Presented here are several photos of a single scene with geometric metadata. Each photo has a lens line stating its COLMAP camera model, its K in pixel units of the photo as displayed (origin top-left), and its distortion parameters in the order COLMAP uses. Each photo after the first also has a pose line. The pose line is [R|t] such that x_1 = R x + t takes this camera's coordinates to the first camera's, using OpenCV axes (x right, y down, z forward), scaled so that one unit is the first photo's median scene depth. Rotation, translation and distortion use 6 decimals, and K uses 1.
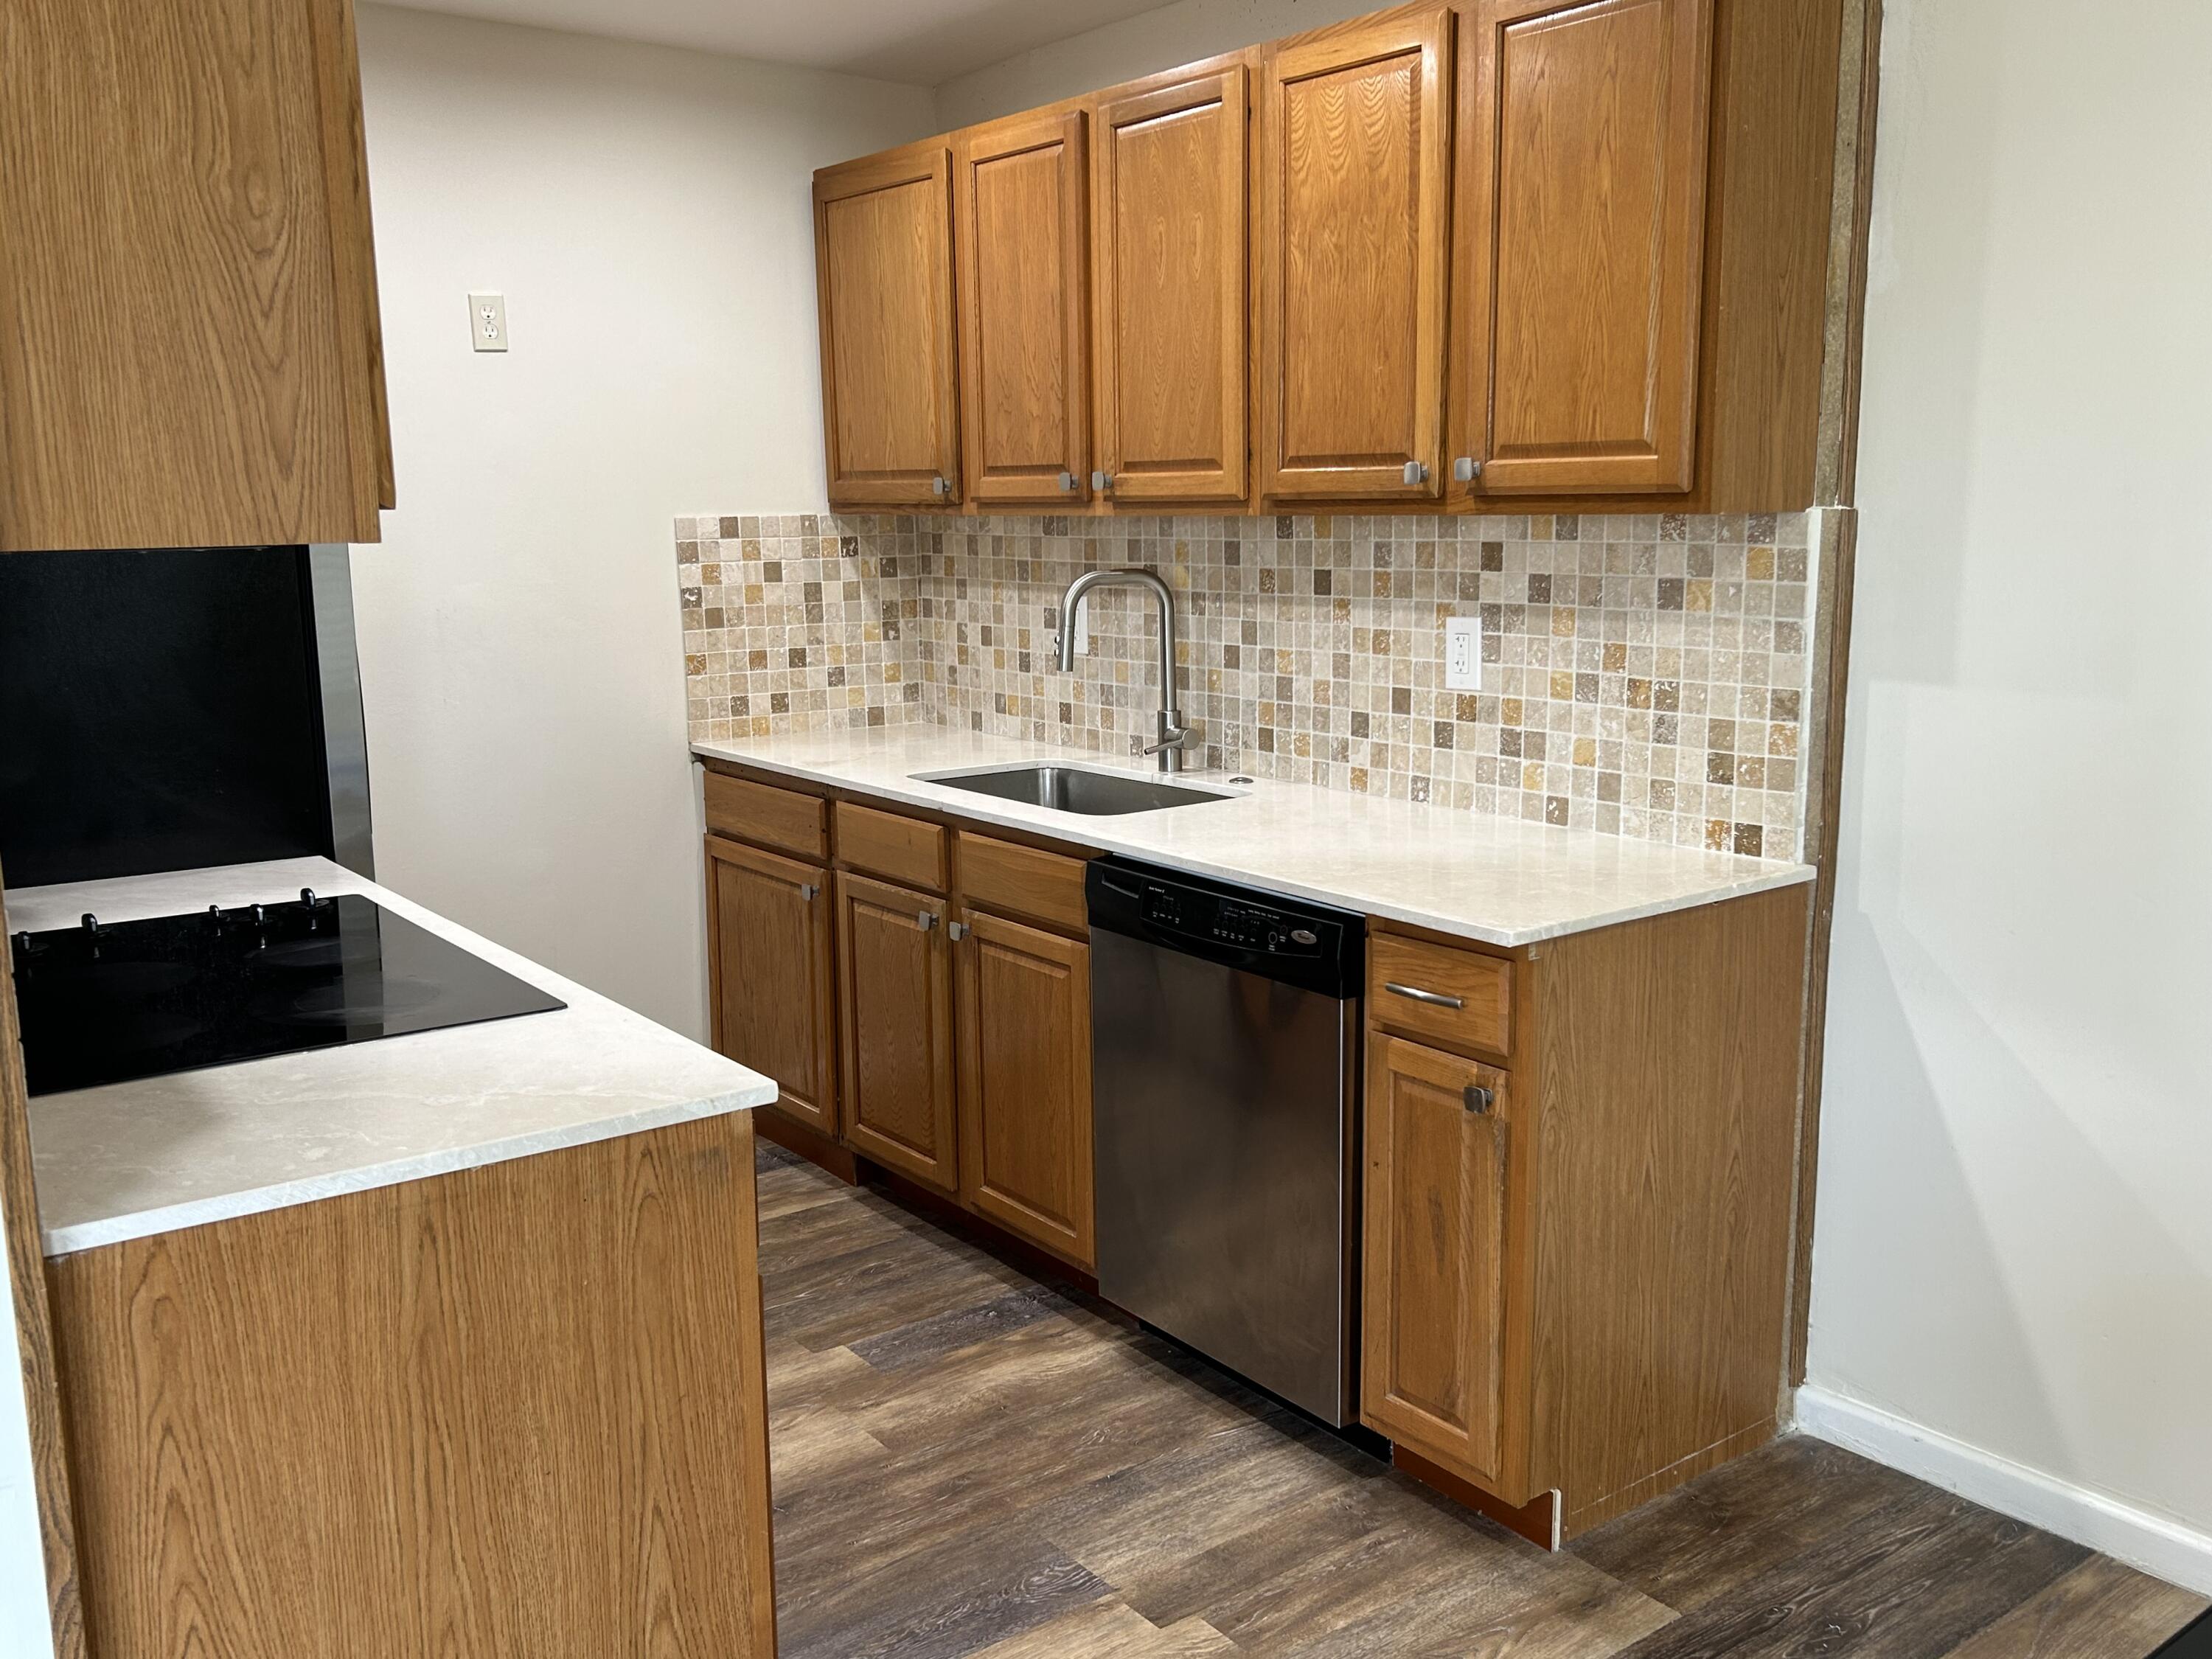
lens RADIAL K [[1925.0, 0, 1112.7], [0, 1925.0, 838.7], [0, 0, 1]] dist [0.028484, -0.021020]
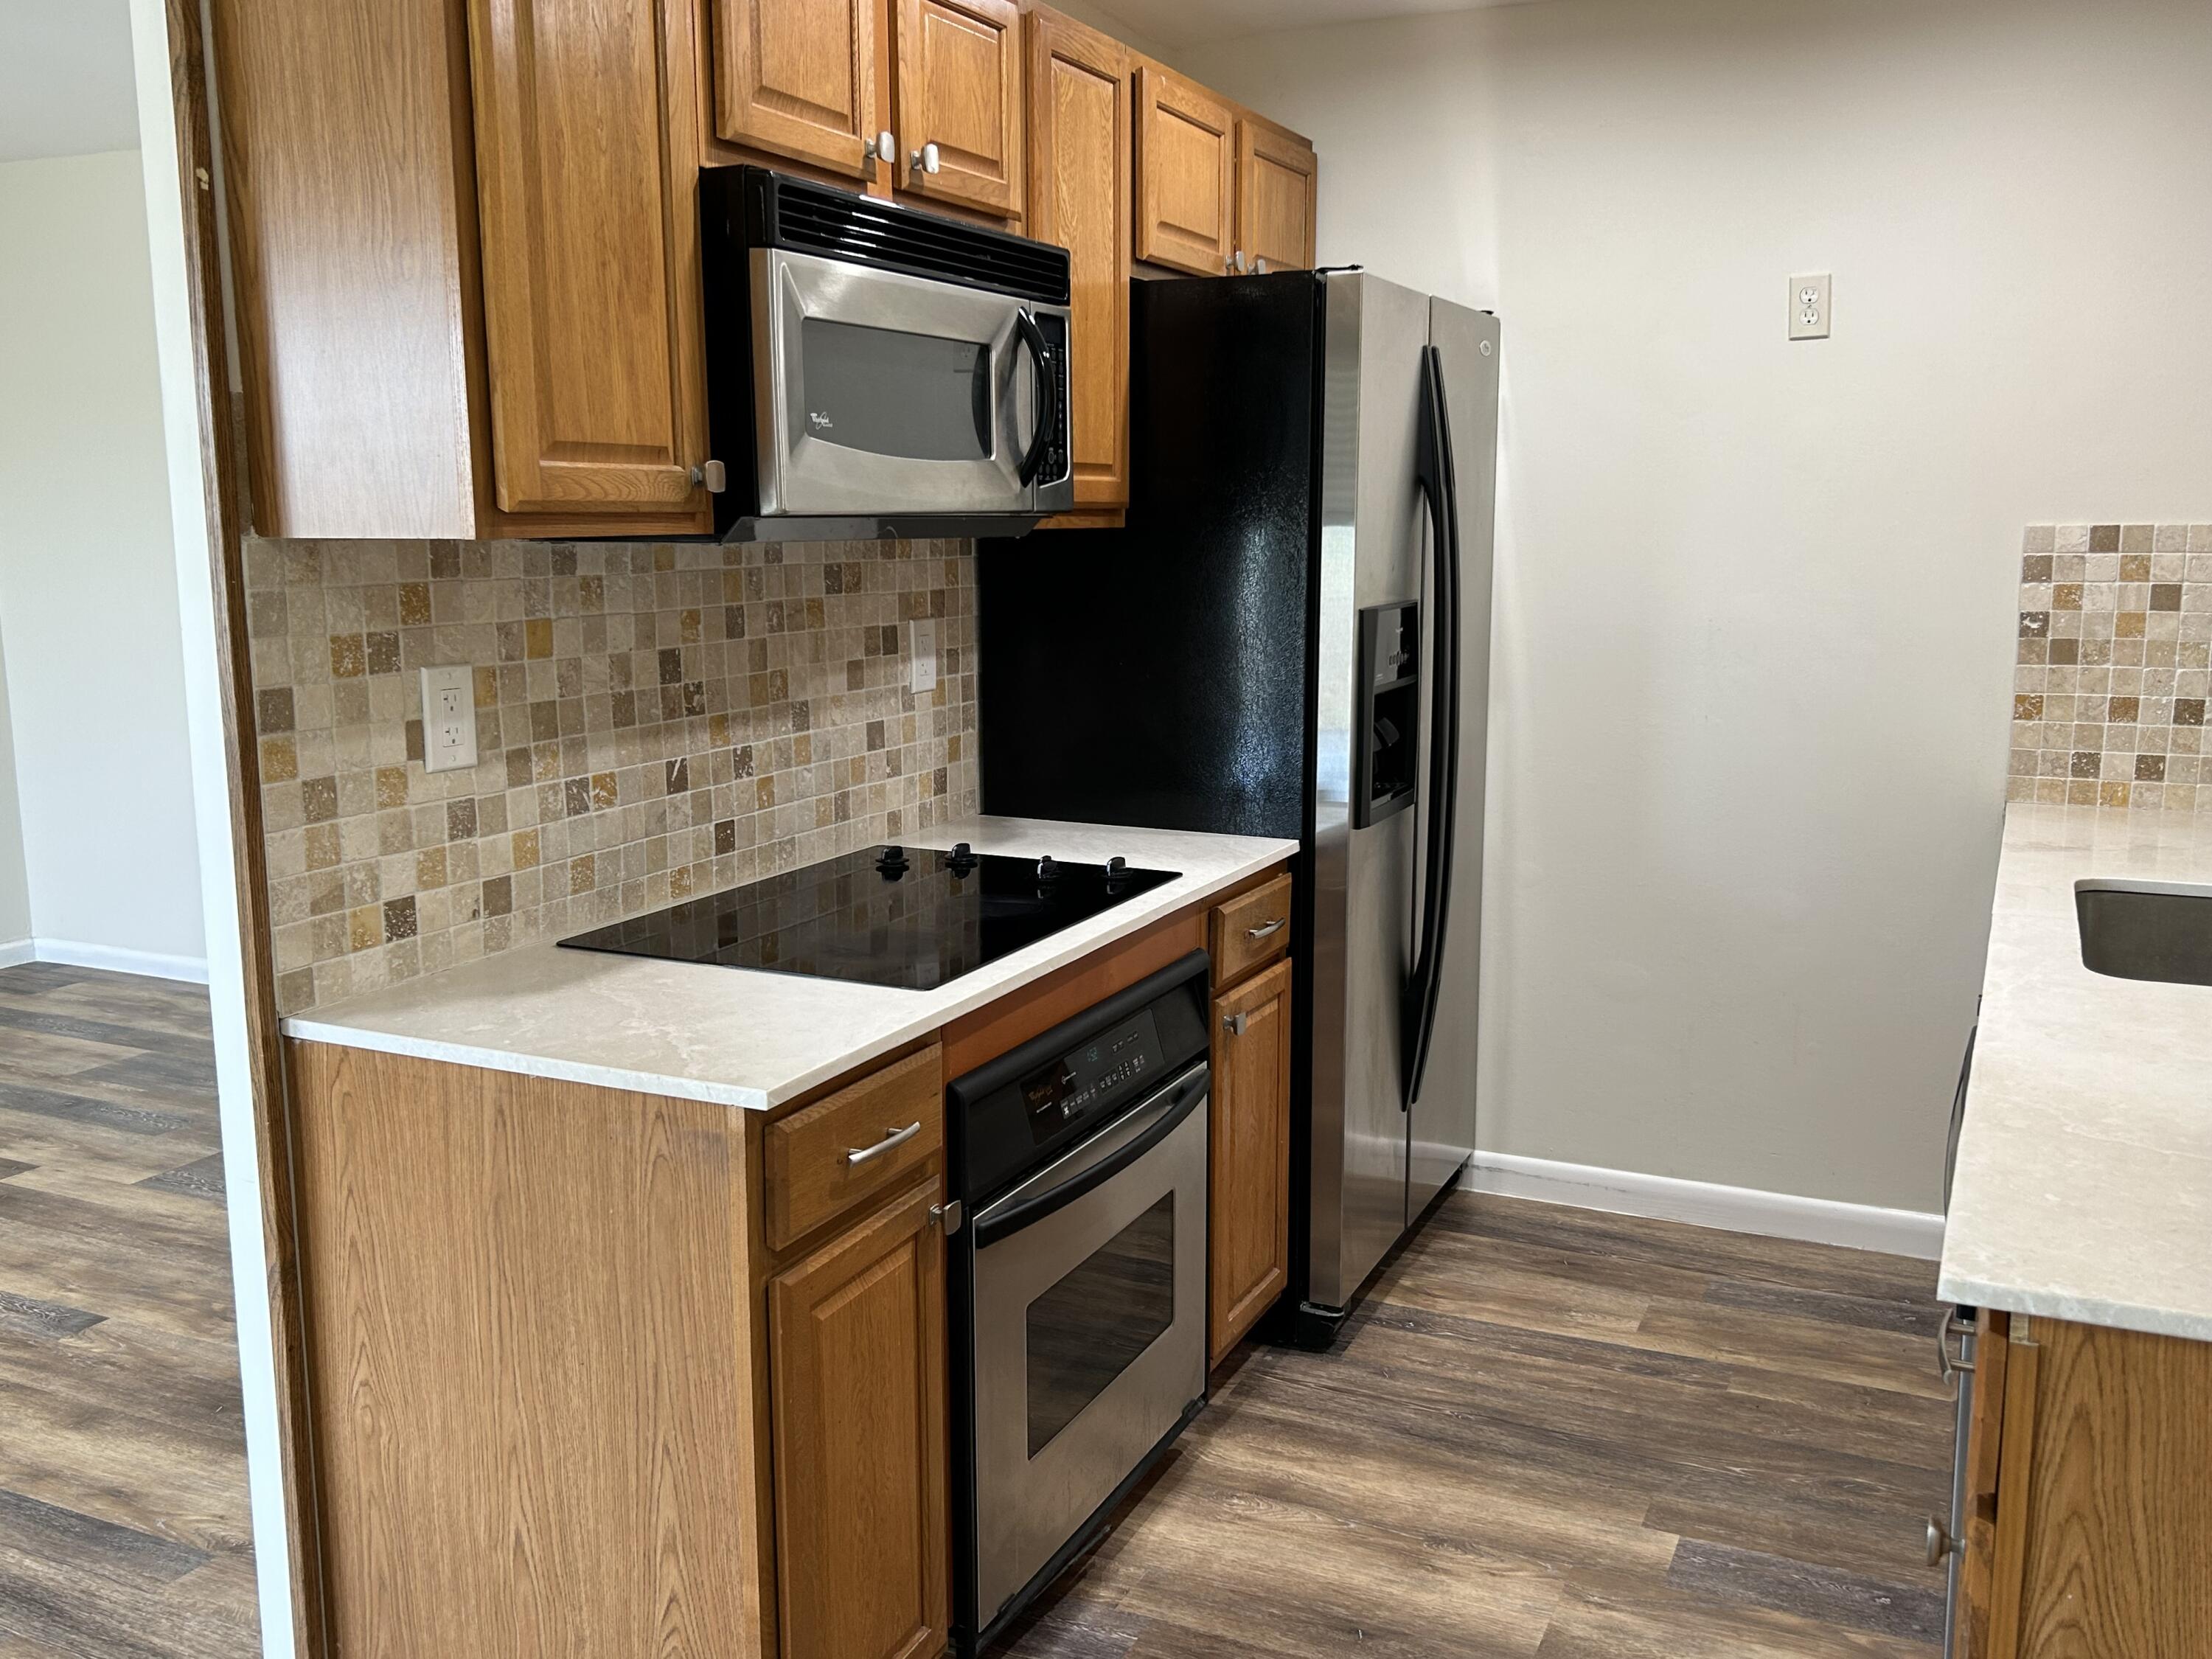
lens RADIAL K [[1925.0, 0, 1112.7], [0, 1925.0, 838.7], [0, 0, 1]] dist [0.028484, -0.021020]
pose [[0.469793, 0.156250, -0.868838, 0.796383], [-0.156271, 0.983387, 0.092352, -0.128363], [0.868835, 0.092388, 0.486406, 0.697481]]
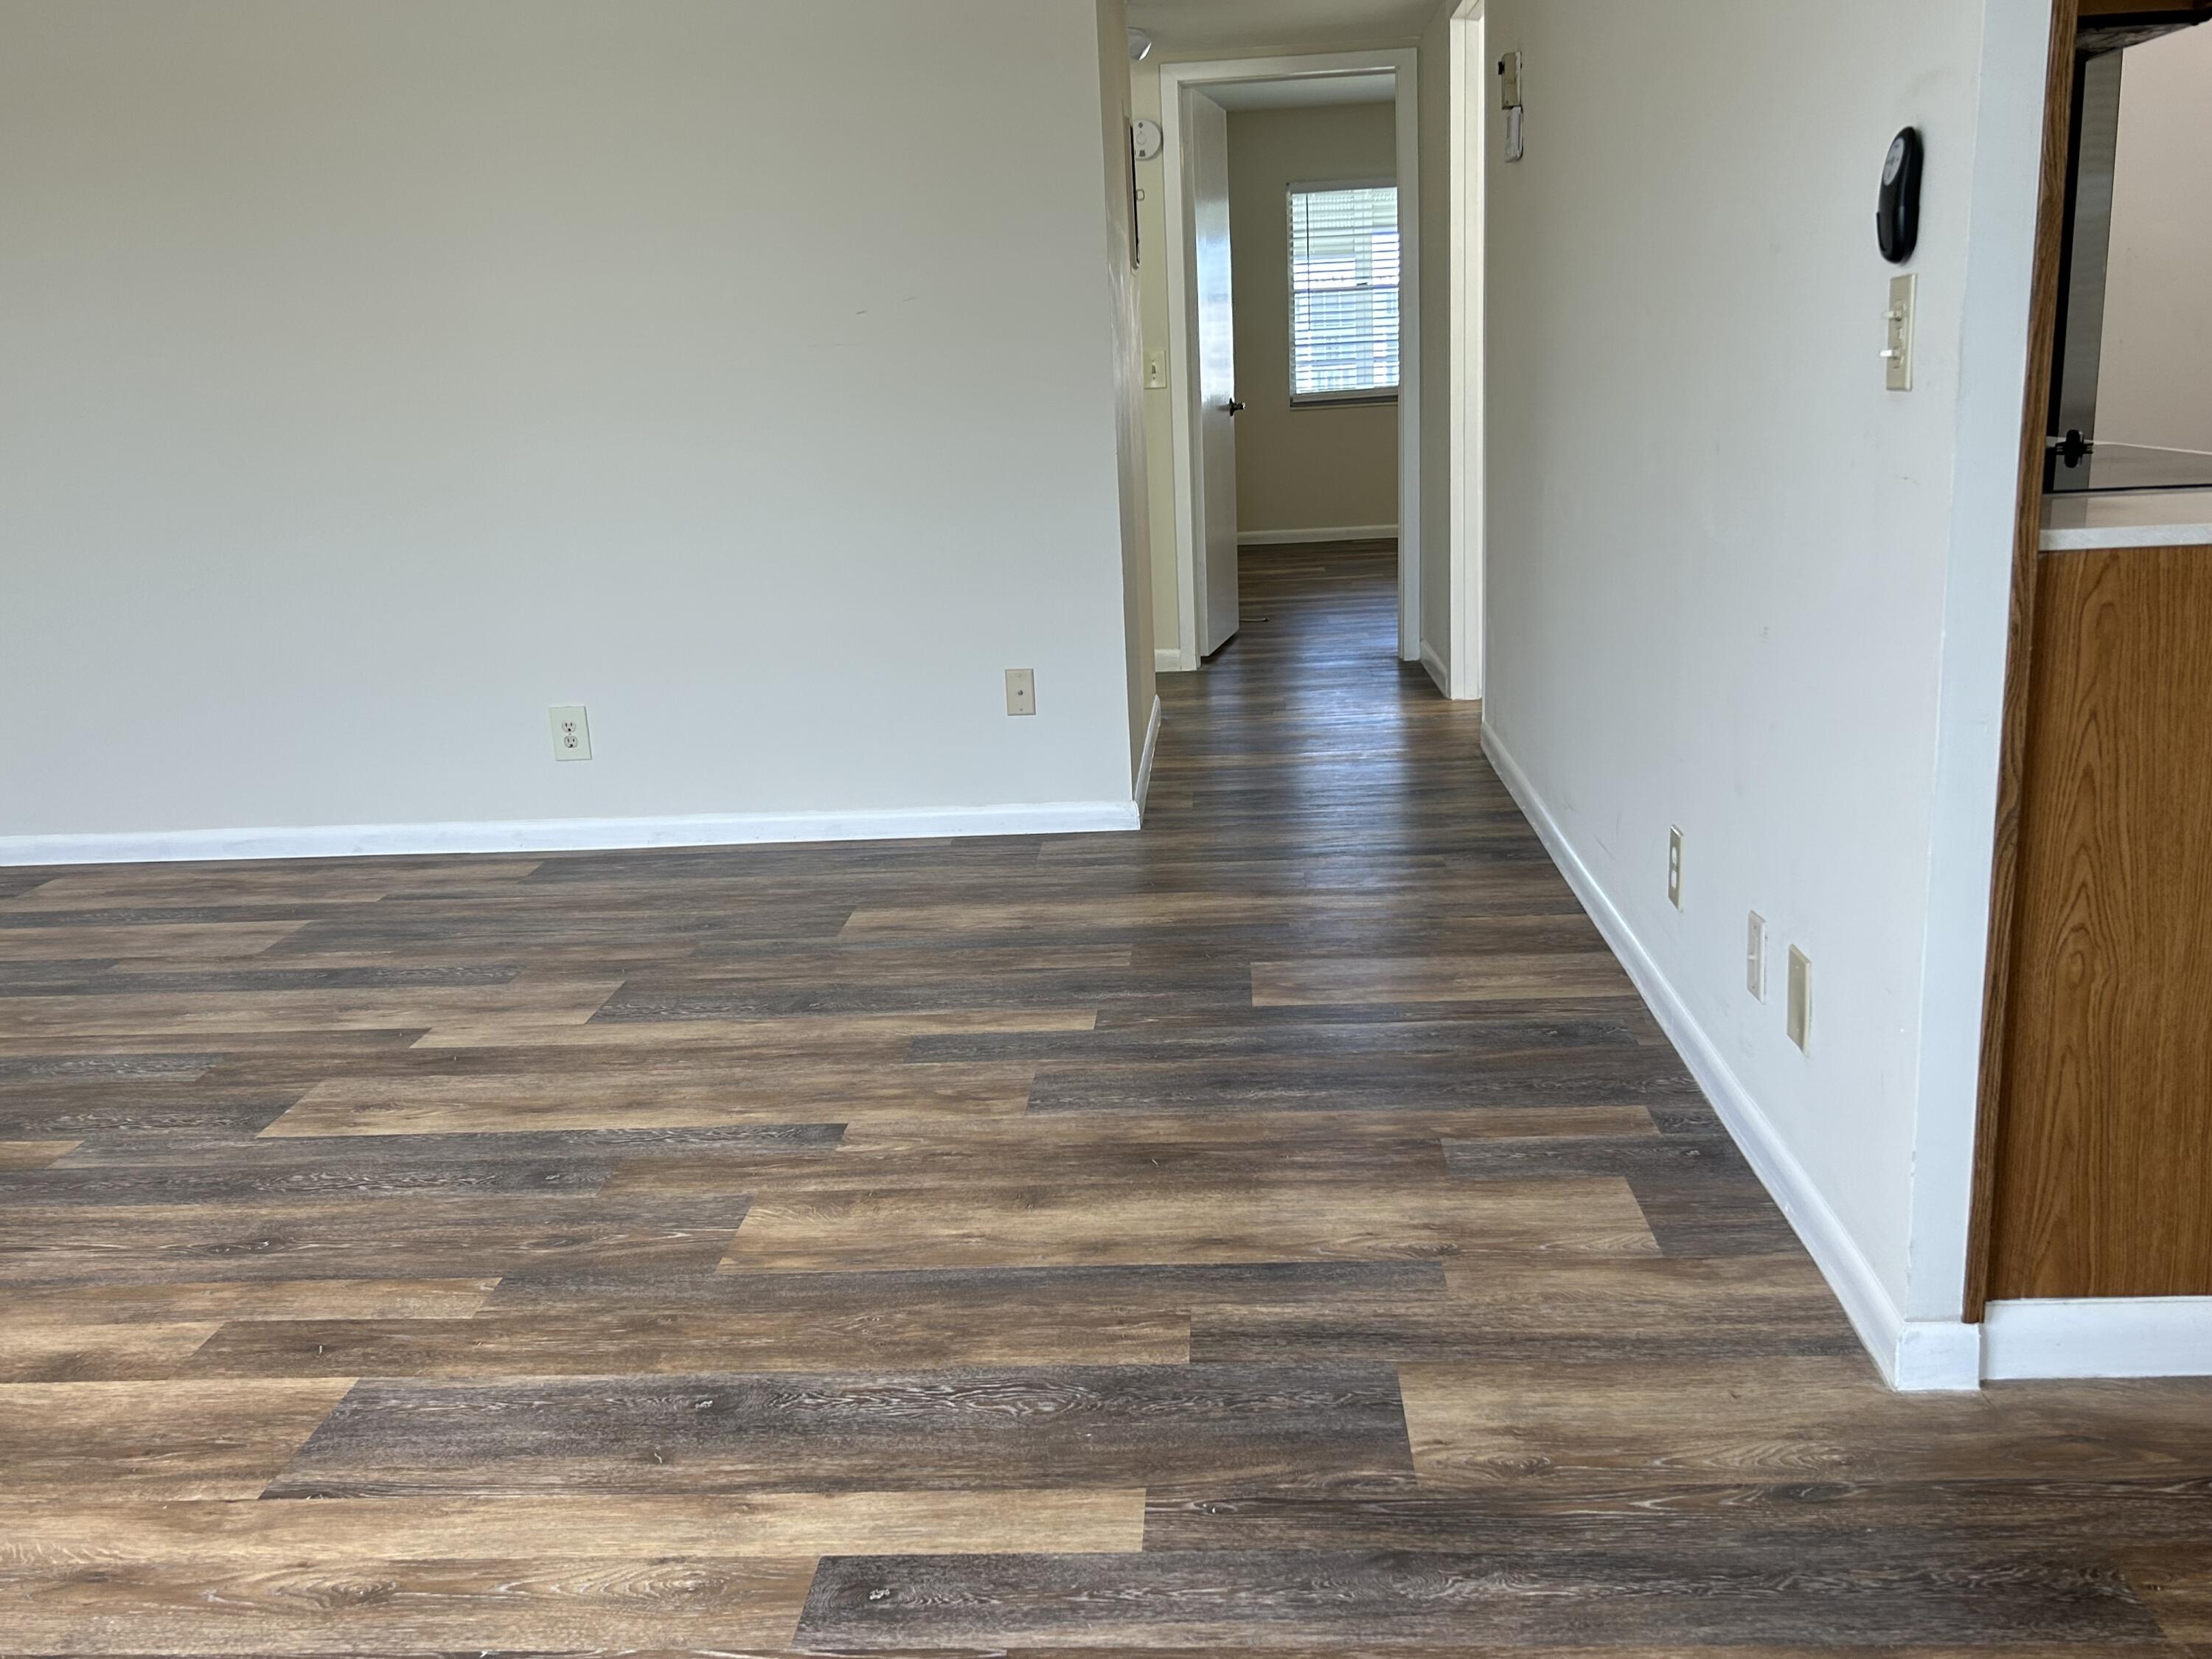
lens RADIAL K [[1921.2, 0, 1103.4], [0, 1921.2, 860.7], [0, 0, 1]] dist [0.036018, -0.010195]
pose [[0.761145, 0.133101, -0.634778, -0.150918], [-0.071981, 0.990006, 0.121275, 0.260277], [0.644575, -0.046616, 0.763118, -0.321198]]
